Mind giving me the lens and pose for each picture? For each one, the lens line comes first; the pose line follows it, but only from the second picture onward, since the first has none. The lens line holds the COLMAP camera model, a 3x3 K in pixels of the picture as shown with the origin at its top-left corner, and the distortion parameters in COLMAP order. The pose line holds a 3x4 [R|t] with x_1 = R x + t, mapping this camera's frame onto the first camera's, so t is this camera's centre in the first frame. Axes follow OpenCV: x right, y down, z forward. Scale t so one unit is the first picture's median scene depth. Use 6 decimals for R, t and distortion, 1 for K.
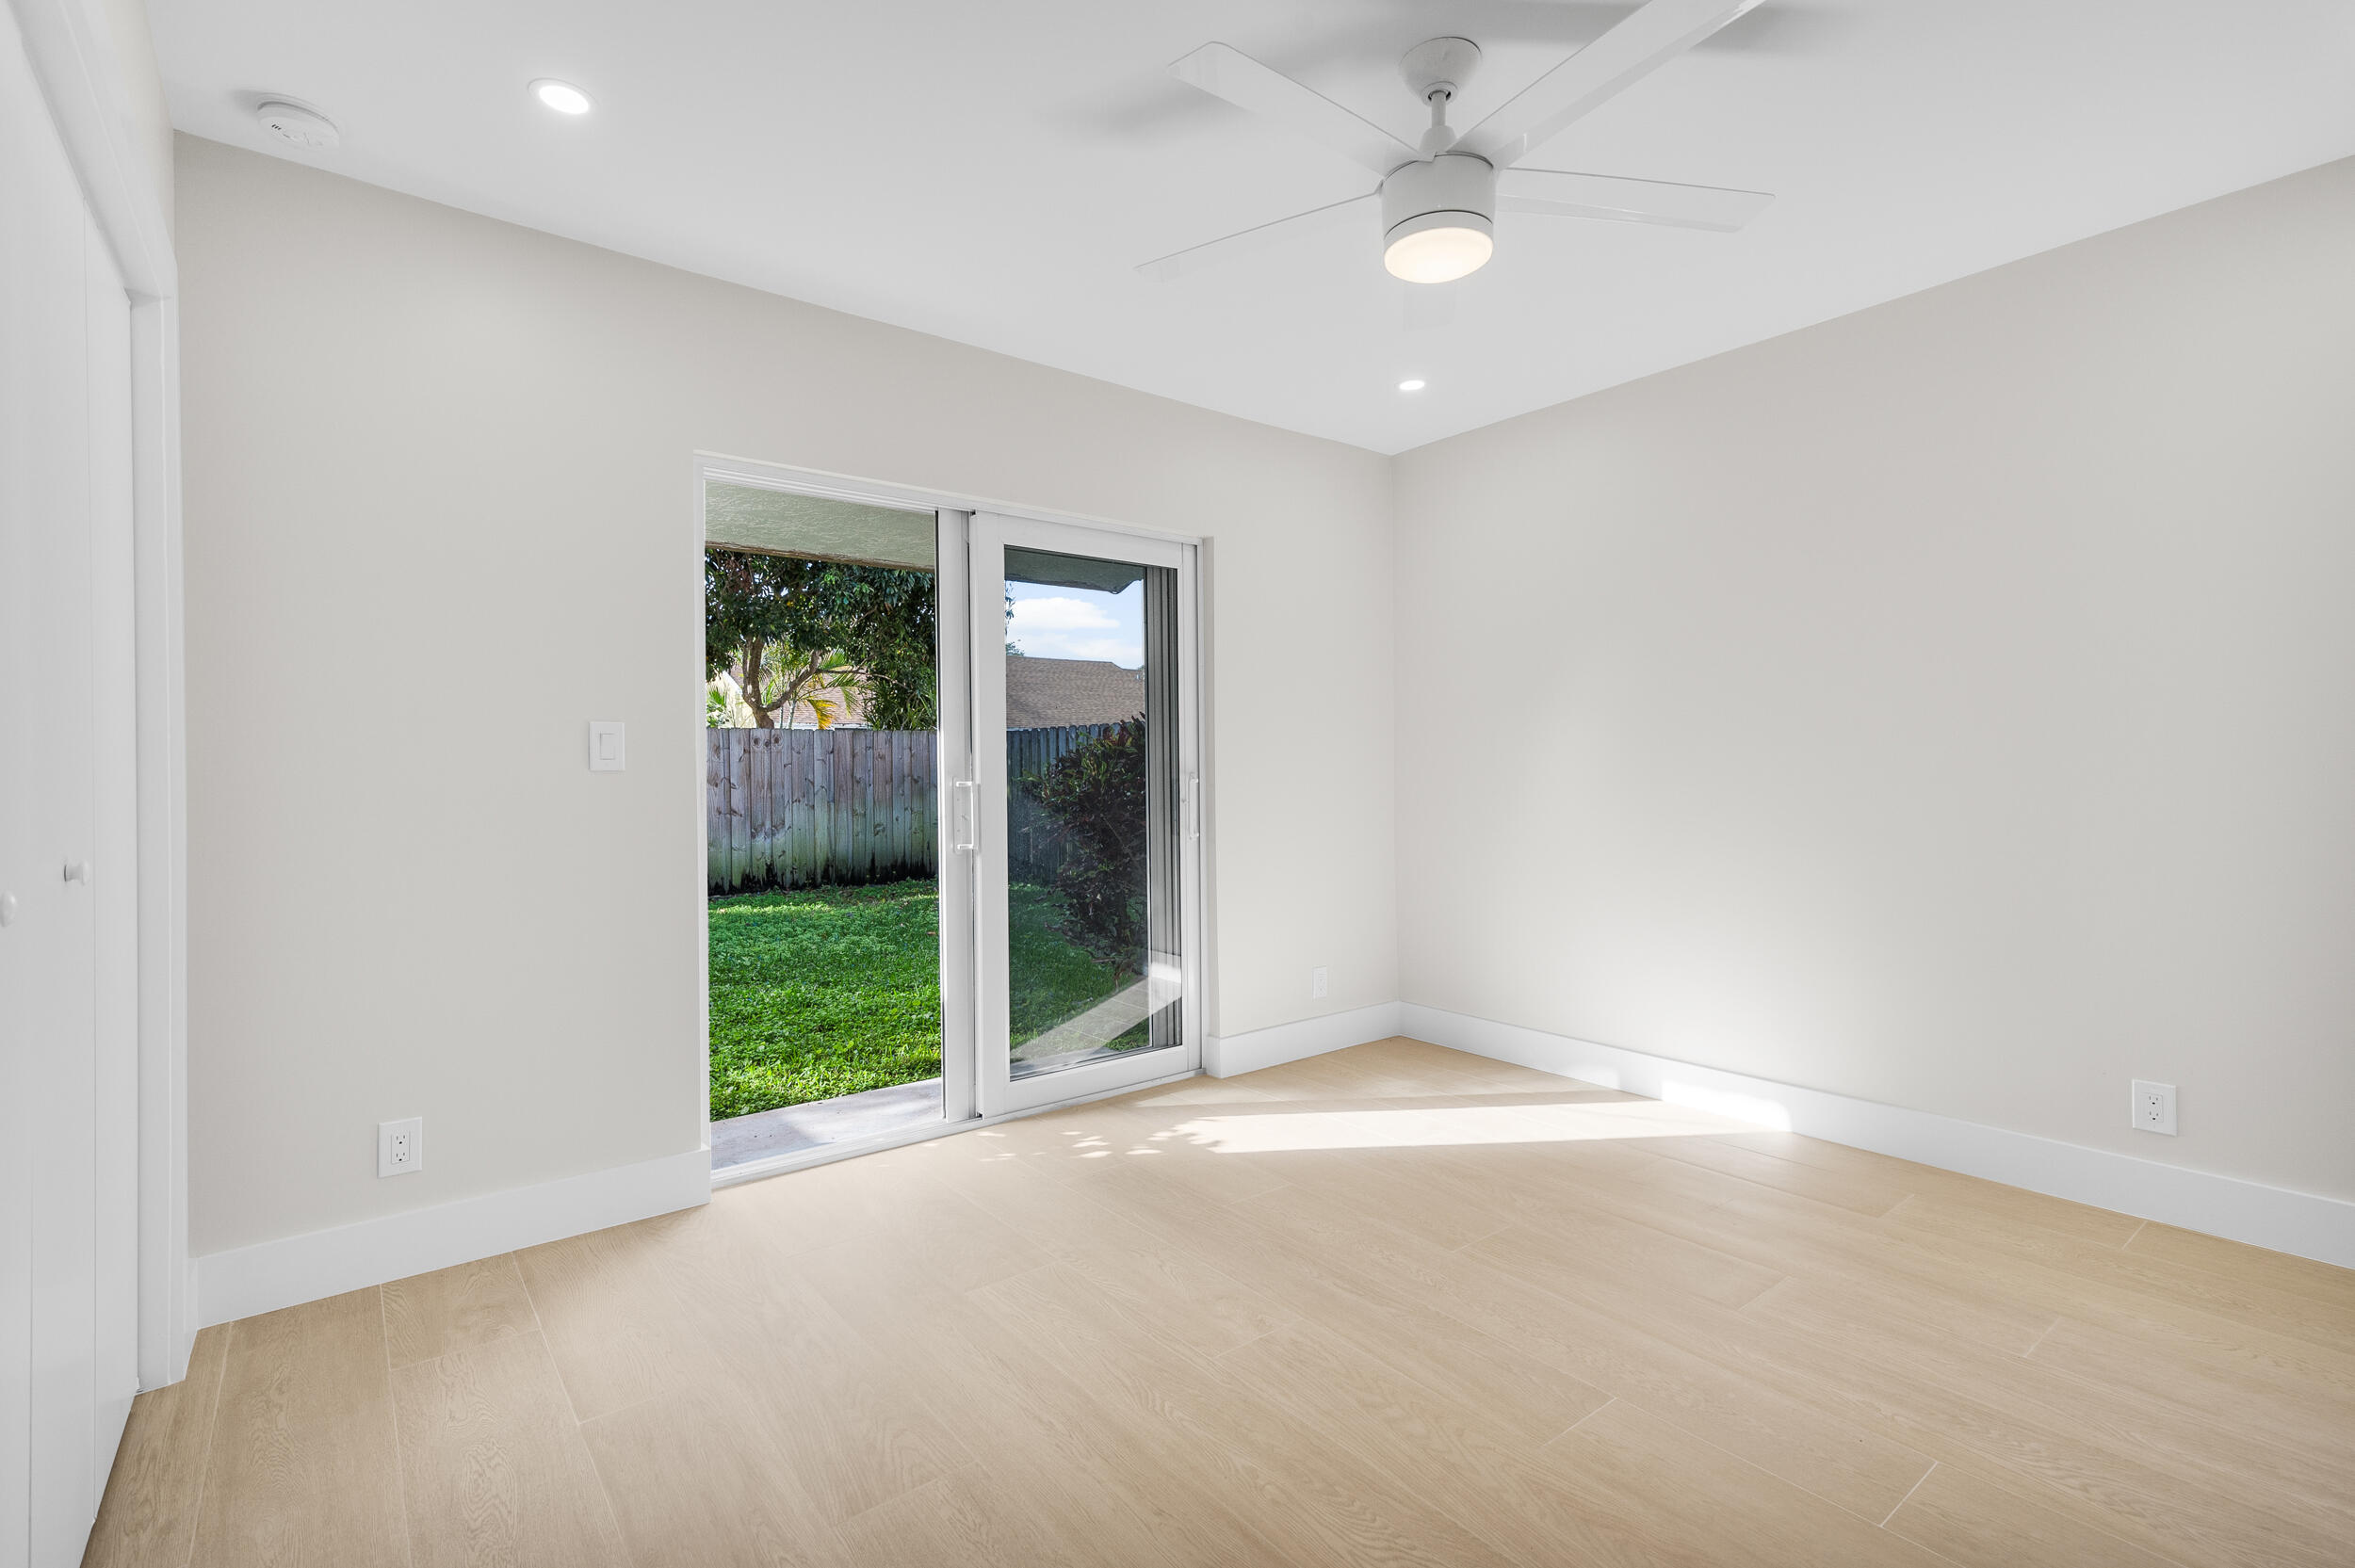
lens RADIAL K [[1066.0, 0, 1172.8], [0, 1066.0, 779.8], [0, 0, 1]] dist [0.015312, -0.000025]
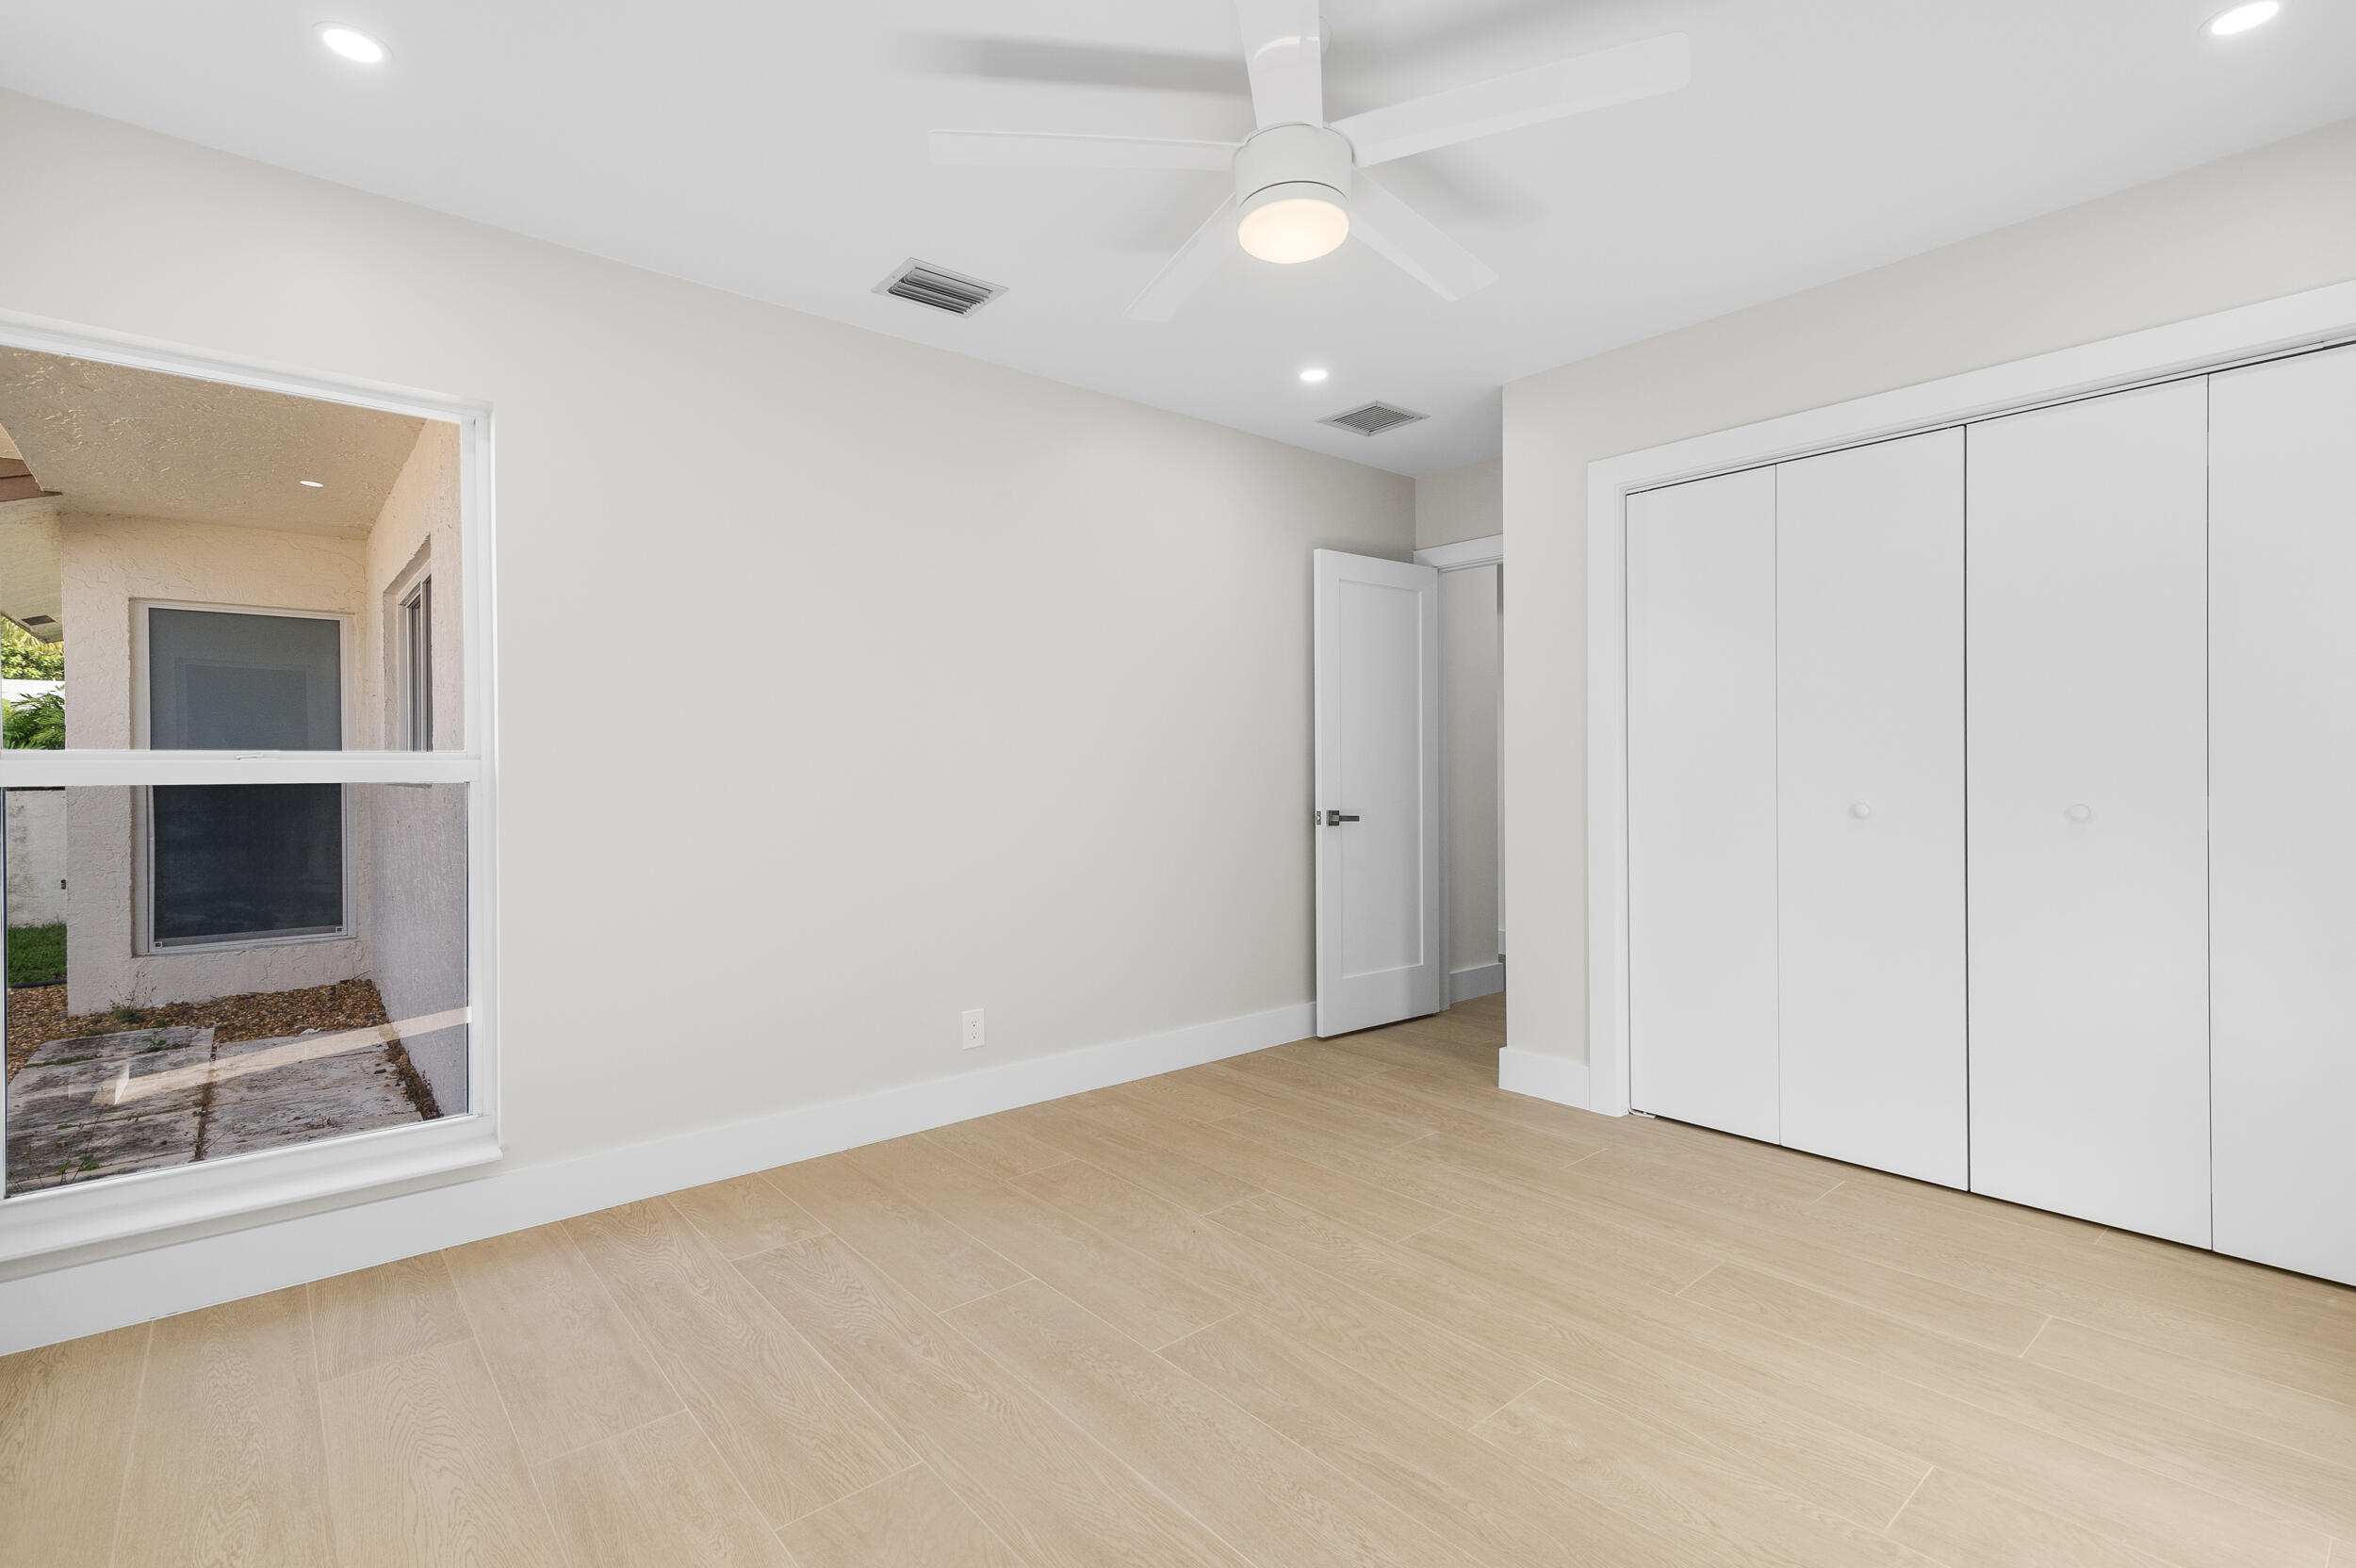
lens RADIAL K [[1066.6, 0, 1173.3], [0, 1066.6, 779.8], [0, 0, 1]] dist [0.015312, -0.000025]
pose [[-0.999258, 0.011017, -0.036913, 0.394488], [0.010707, 0.999906, 0.008596, -0.007581], [0.037005, 0.008194, -0.999281, 1.924416]]
